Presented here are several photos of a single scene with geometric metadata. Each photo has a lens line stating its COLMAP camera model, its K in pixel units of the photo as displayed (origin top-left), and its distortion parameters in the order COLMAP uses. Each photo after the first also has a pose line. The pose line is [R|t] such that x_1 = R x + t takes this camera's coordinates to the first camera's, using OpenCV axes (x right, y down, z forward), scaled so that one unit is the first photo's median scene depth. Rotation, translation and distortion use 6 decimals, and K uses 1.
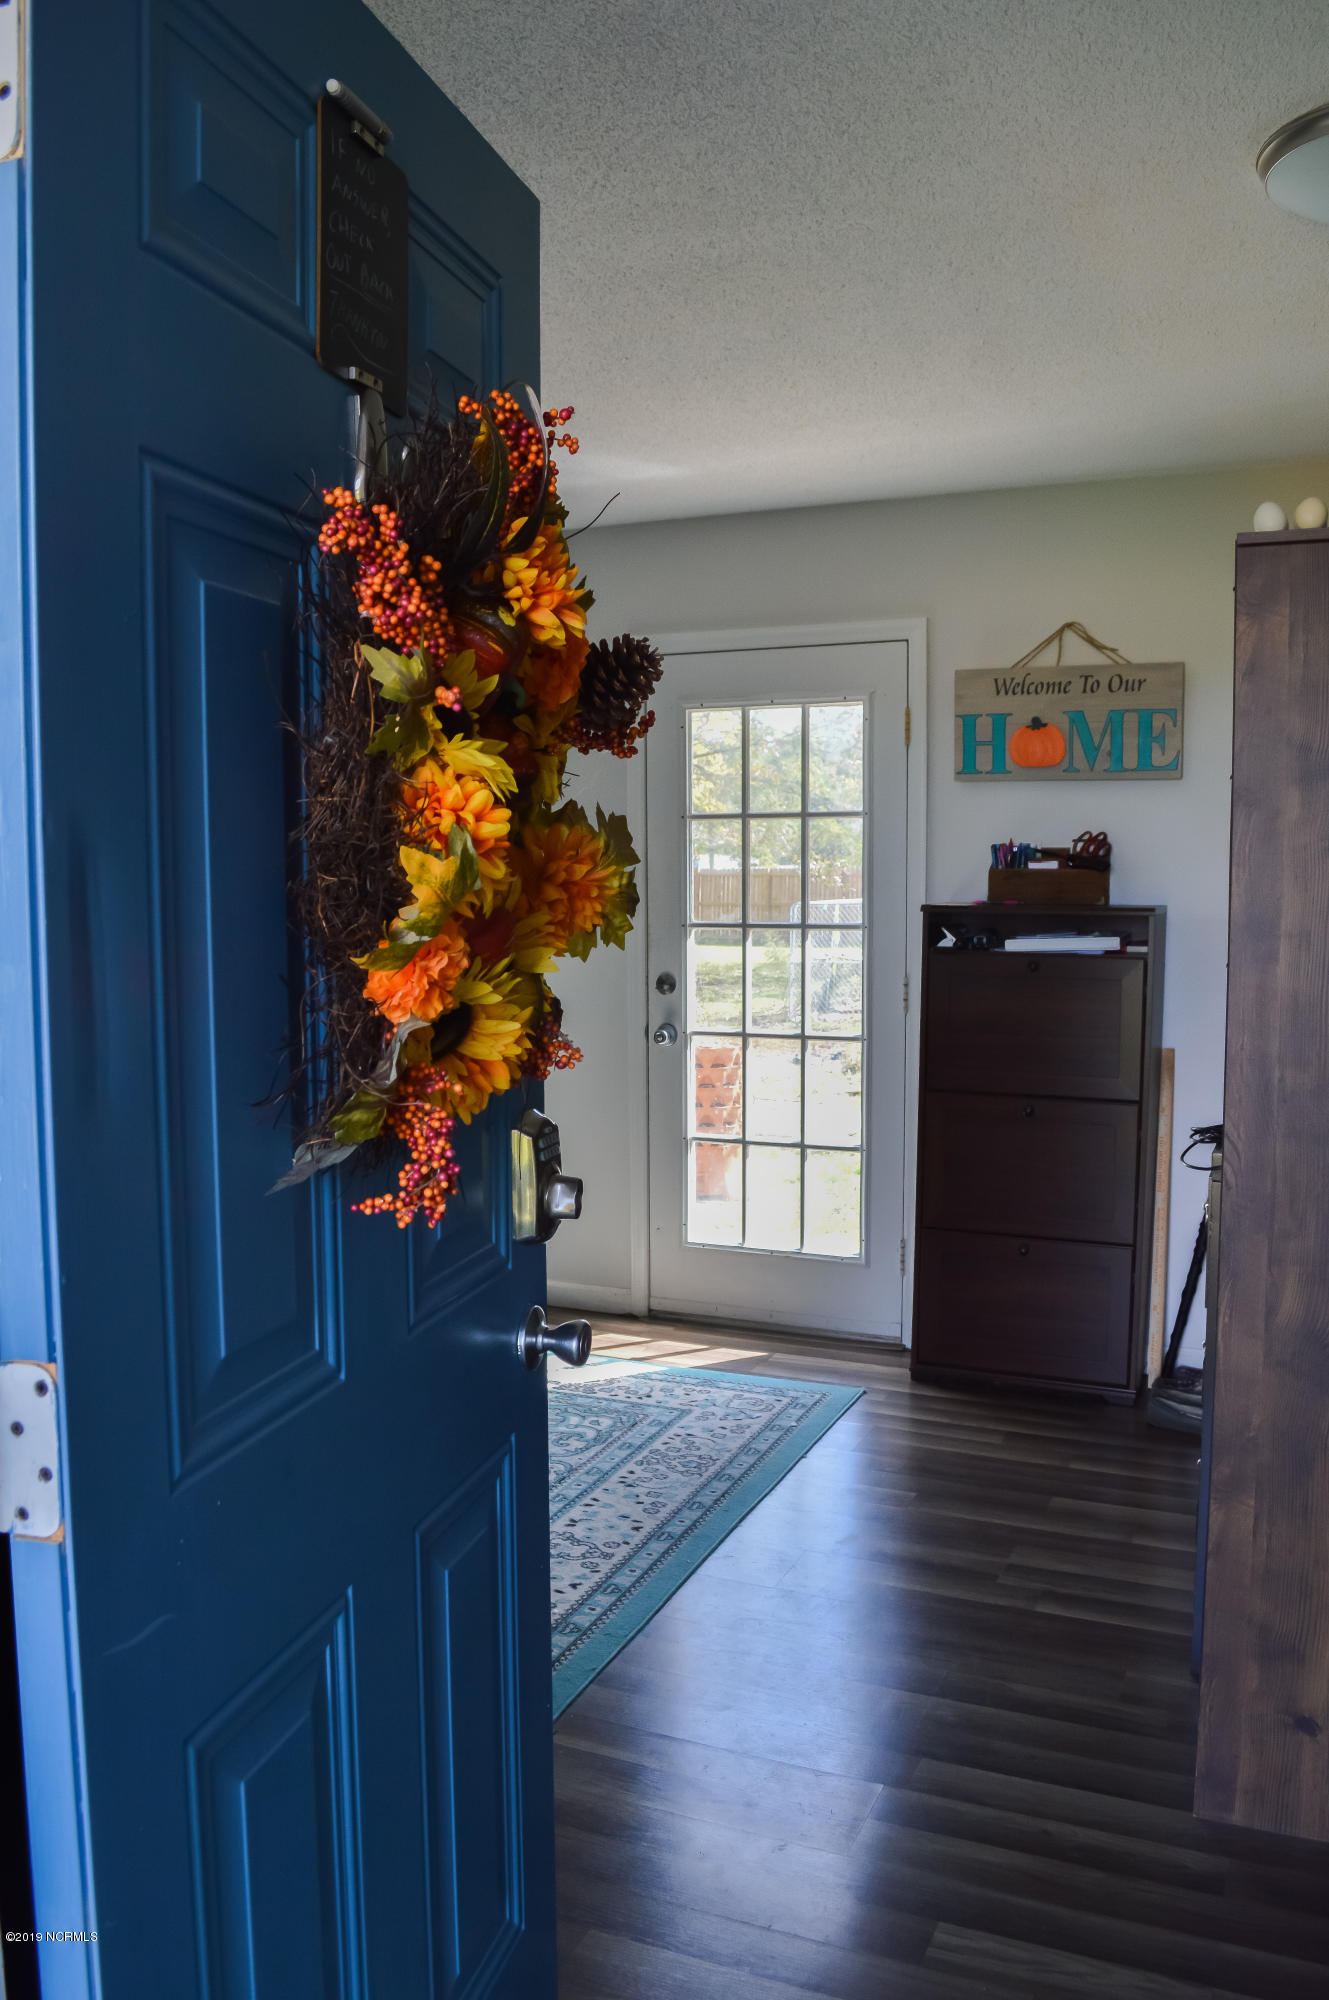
lens RADIAL K [[1591.9, 0, 665.3], [0, 1591.9, 1000.1], [0, 0, 1]] dist [-0.074195, 0.003622]
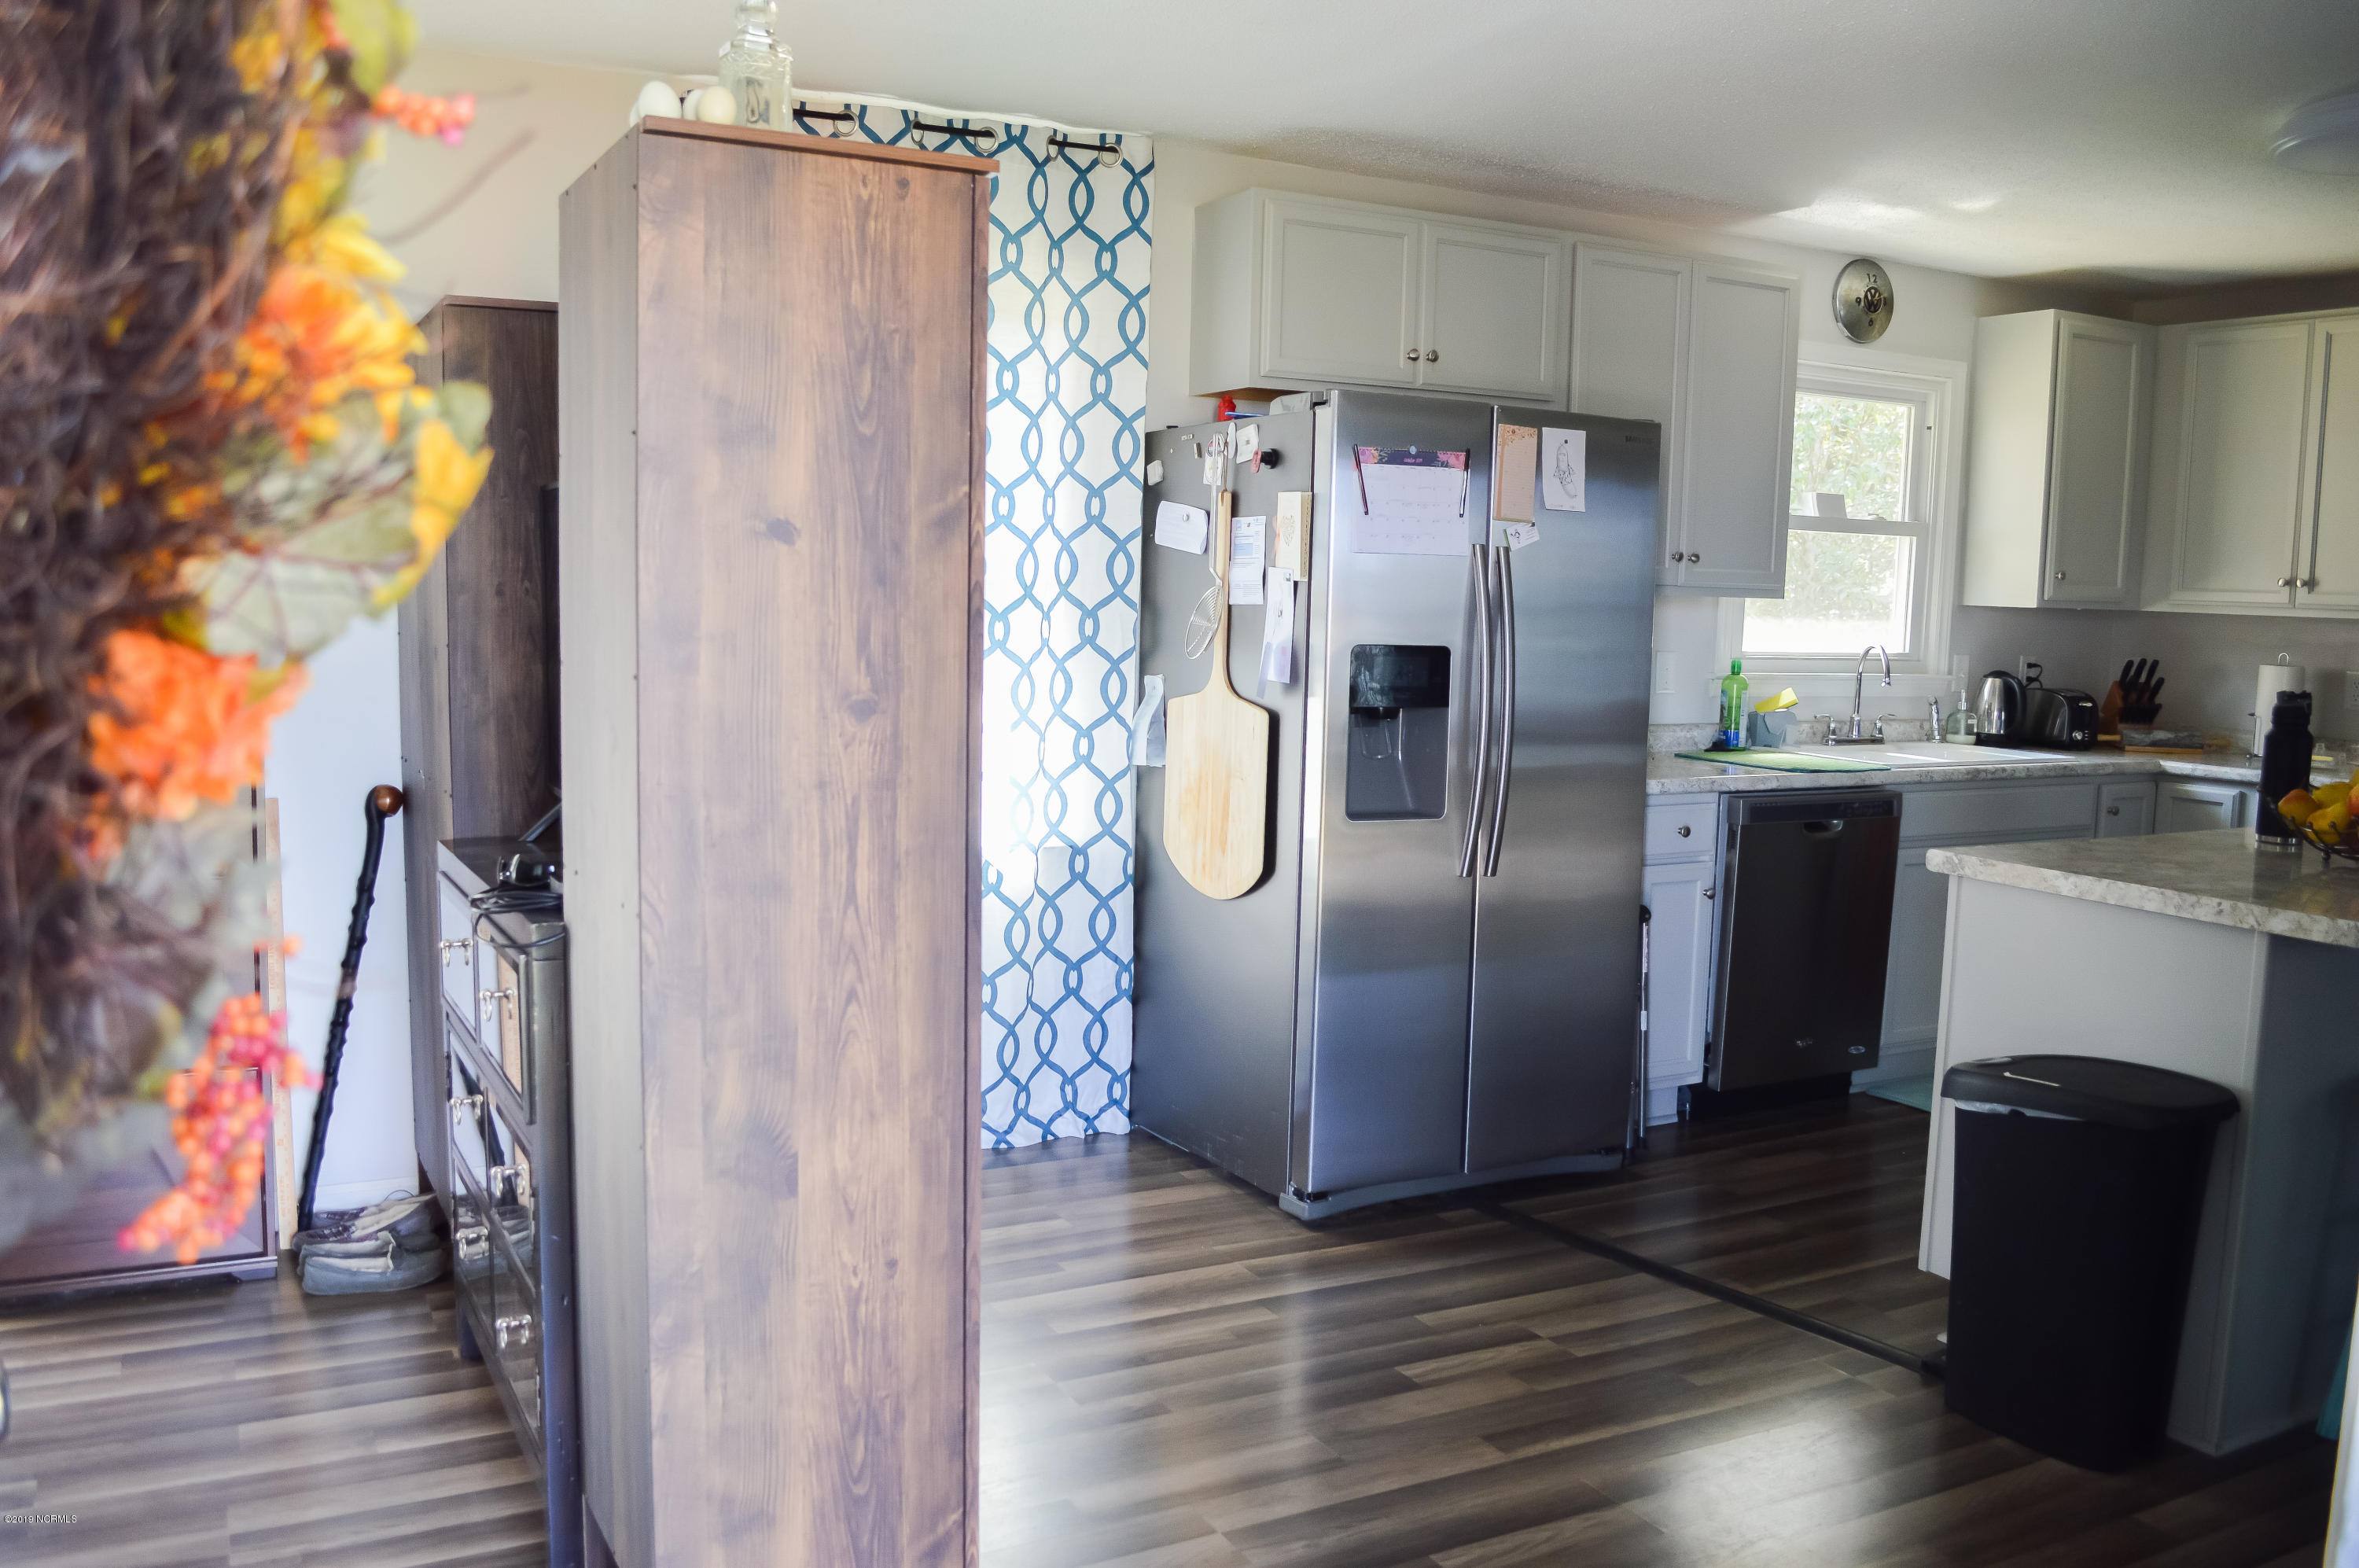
lens RADIAL K [[1877.7, 0, 1178.9], [0, 1877.7, 790.2], [0, 0, 1]] dist [-0.074195, 0.003622]
pose [[0.616188, -0.067508, 0.784701, -0.199440], [0.040771, 0.997718, 0.053818, -0.005204], [-0.786543, -0.001169, 0.617534, 0.227403]]
